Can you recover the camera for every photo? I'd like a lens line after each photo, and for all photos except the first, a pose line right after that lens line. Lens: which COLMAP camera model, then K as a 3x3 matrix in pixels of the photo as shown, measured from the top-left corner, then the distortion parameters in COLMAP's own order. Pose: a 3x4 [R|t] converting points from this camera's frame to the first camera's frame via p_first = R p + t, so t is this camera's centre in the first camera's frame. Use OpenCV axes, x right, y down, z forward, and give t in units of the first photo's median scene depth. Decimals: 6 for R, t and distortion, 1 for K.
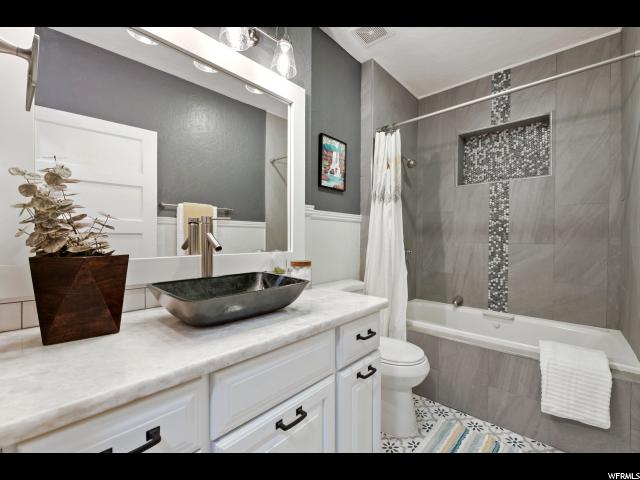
lens RADIAL K [[279.0, 0, 320.0], [0, 279.0, 240.0], [0, 0, 1]] dist [0.000616, 0.000115]
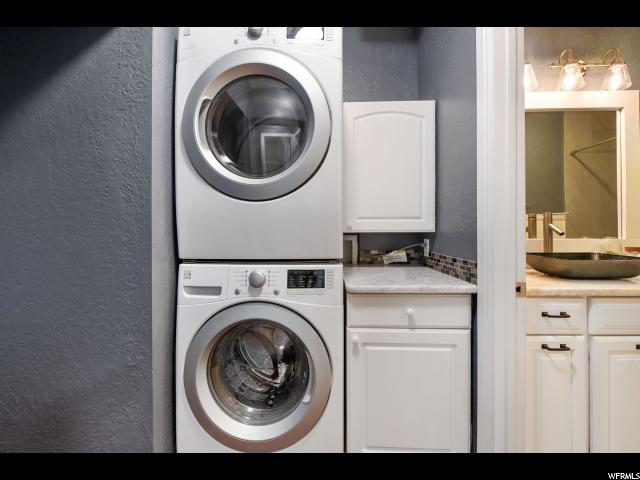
lens RADIAL K [[264.8, 0, 320.6], [0, 264.8, 231.4], [0, 0, 1]] dist [-0.000627, -0.000411]
pose [[0.652273, -0.008808, -0.757933, -0.098353], [-0.000940, 0.999922, -0.012429, 0.028727], [0.757983, 0.008820, 0.652214, -0.685293]]
